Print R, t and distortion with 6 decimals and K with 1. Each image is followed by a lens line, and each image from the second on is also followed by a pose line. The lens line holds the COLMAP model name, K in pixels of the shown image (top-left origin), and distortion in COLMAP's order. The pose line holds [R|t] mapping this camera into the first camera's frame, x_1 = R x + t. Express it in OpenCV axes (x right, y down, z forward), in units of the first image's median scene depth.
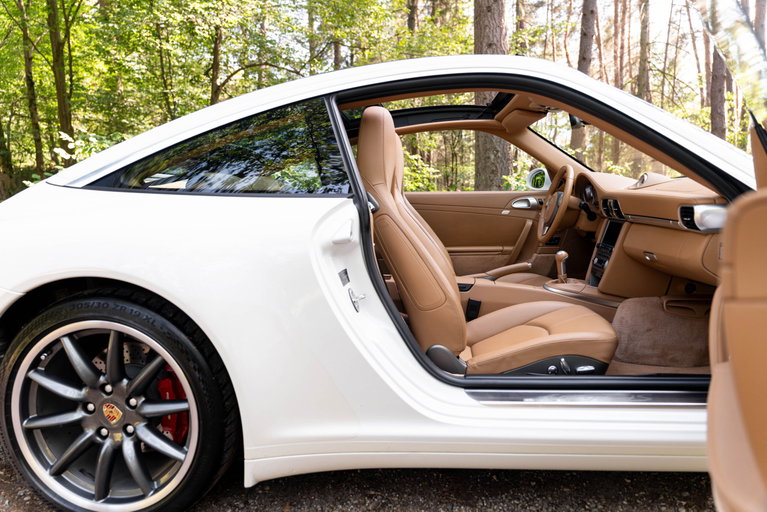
lens RADIAL K [[474.7, 0, 383.5], [0, 474.7, 256.0], [0, 0, 1]] dist [-0.013772, -0.000676]
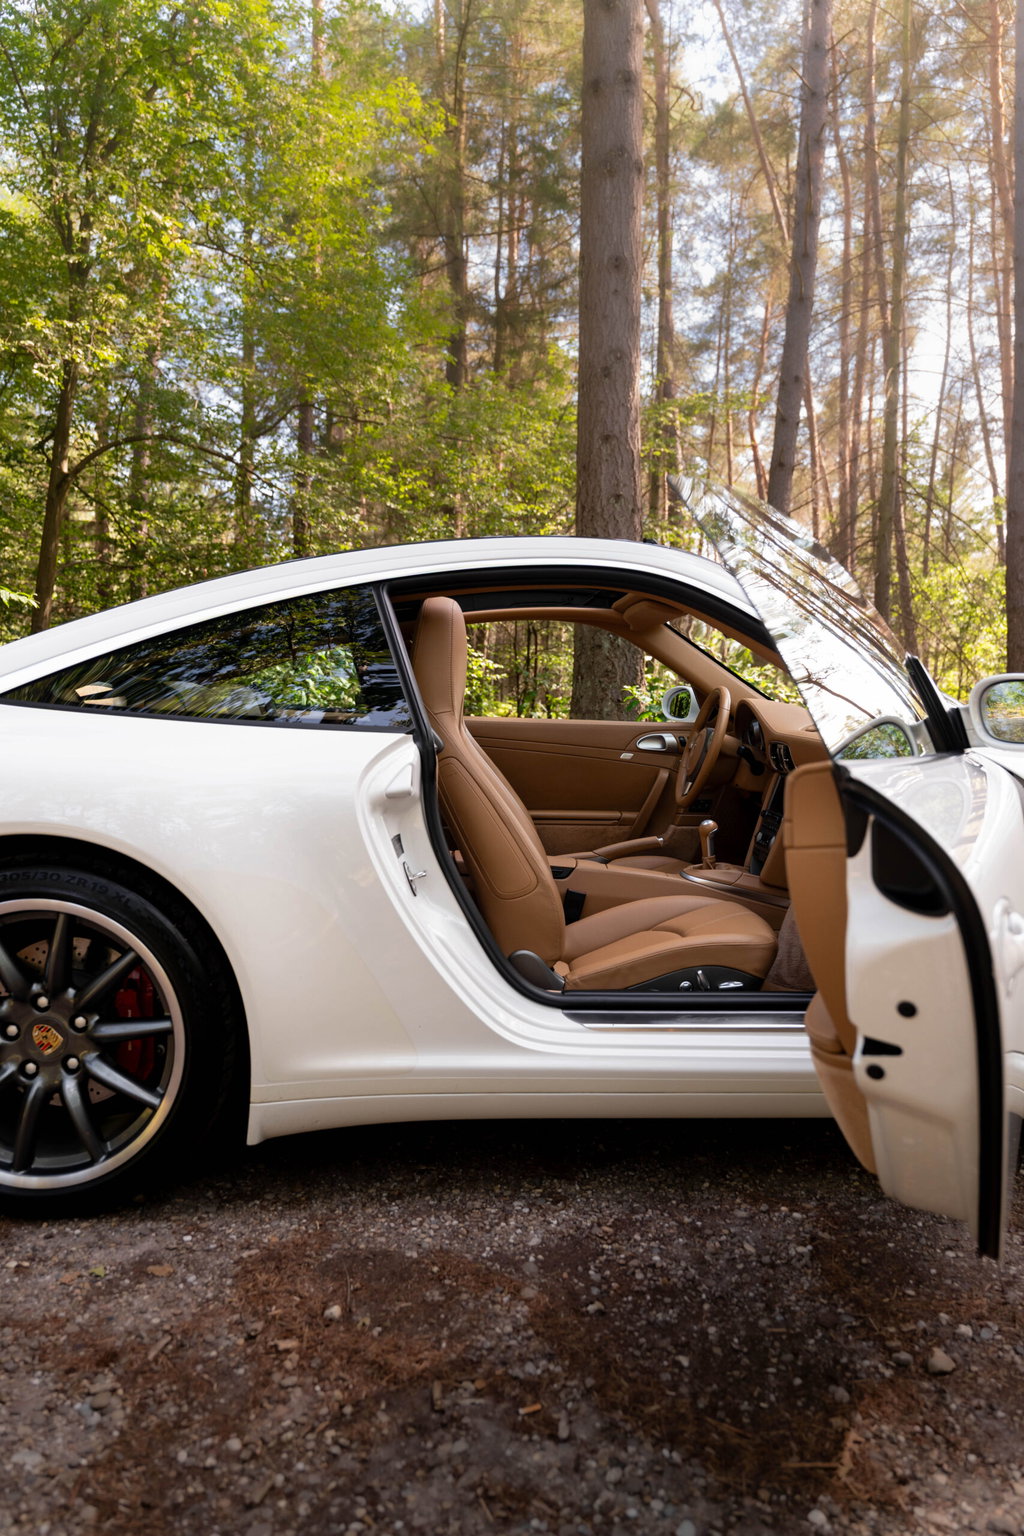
lens RADIAL K [[950.7, 0, 483.7], [0, 950.7, 795.9], [0, 0, 1]] dist [-0.013772, -0.000676]
pose [[0.994442, 0.030068, 0.100905, -0.080652], [-0.026457, 0.998967, -0.036935, 0.015566], [-0.101911, 0.034060, 0.994210, -0.334540]]
